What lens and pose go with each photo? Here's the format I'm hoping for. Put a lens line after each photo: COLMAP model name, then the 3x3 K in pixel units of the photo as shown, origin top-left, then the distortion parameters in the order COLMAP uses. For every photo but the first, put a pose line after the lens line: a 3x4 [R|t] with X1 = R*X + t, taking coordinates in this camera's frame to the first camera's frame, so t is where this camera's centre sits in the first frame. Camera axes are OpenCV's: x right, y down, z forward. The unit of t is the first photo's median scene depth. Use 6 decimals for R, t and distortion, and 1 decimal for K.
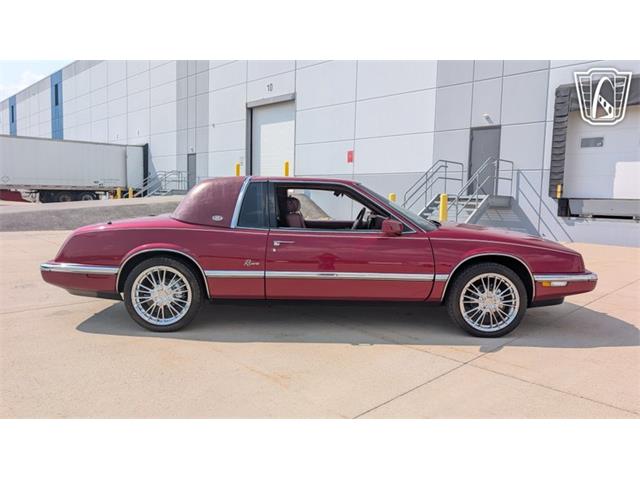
lens RADIAL K [[473.0, 0, 330.8], [0, 473.0, 235.0], [0, 0, 1]] dist [0.012218, -0.009902]
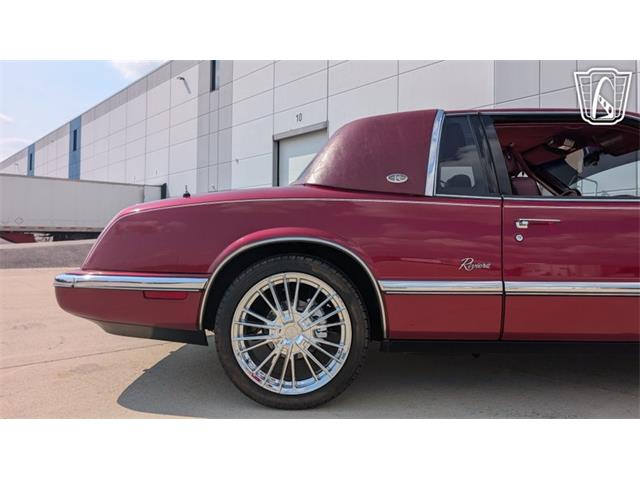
lens RADIAL K [[473.0, 0, 322.0], [0, 473.0, 230.5], [0, 0, 1]] dist [0.012218, -0.009902]
pose [[0.999337, -0.015833, -0.032773, -0.218183], [0.012227, 0.994134, -0.107463, 0.053093], [0.034282, 0.106991, 0.993669, 0.353269]]
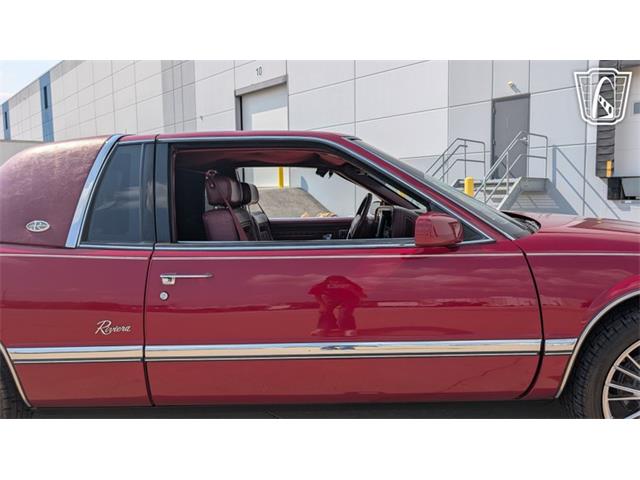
lens RADIAL K [[473.0, 0, 321.3], [0, 473.0, 228.9], [0, 0, 1]] dist [0.012218, -0.009902]
pose [[0.998658, -0.040164, -0.032692, 0.028353], [0.040072, 0.999191, -0.003470, -0.015087], [0.032805, 0.002155, 0.999459, 0.404282]]
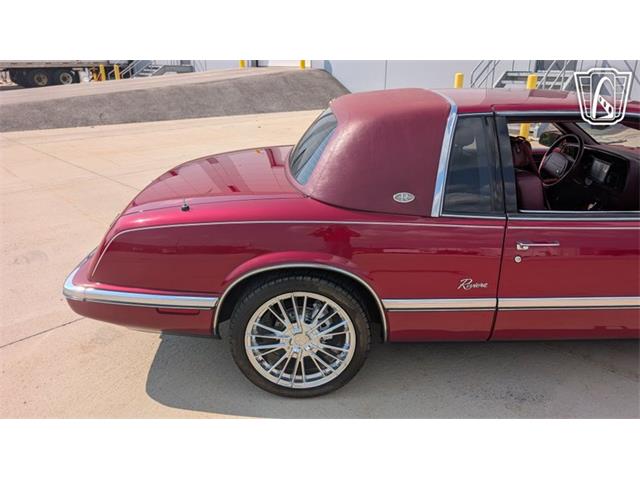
lens RADIAL K [[473.0, 0, 330.6], [0, 473.0, 241.3], [0, 0, 1]] dist [0.012218, -0.009902]
pose [[0.999620, -0.025023, 0.011569, -0.231730], [0.020854, 0.960827, 0.276362, -0.093760], [-0.018032, -0.276016, 0.960984, 0.363331]]
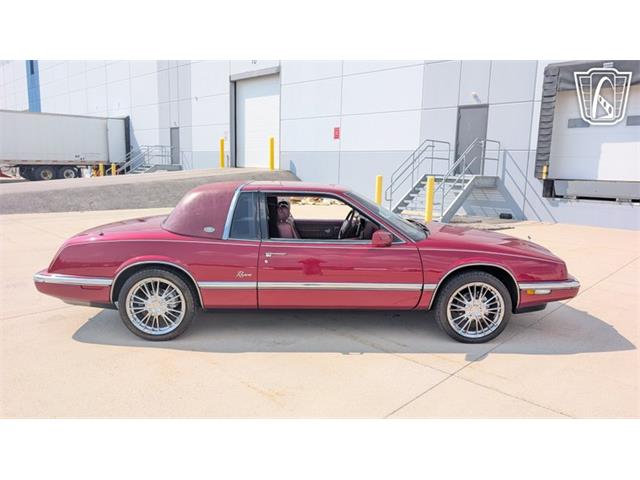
lens RADIAL K [[473.0, 0, 324.8], [0, 473.0, 239.3], [0, 0, 1]] dist [0.012218, -0.009902]
pose [[0.999821, -0.004290, 0.018442, -0.008680], [0.002891, 0.997160, 0.075261, -0.064841], [-0.018712, -0.075194, 0.996993, -0.008376]]
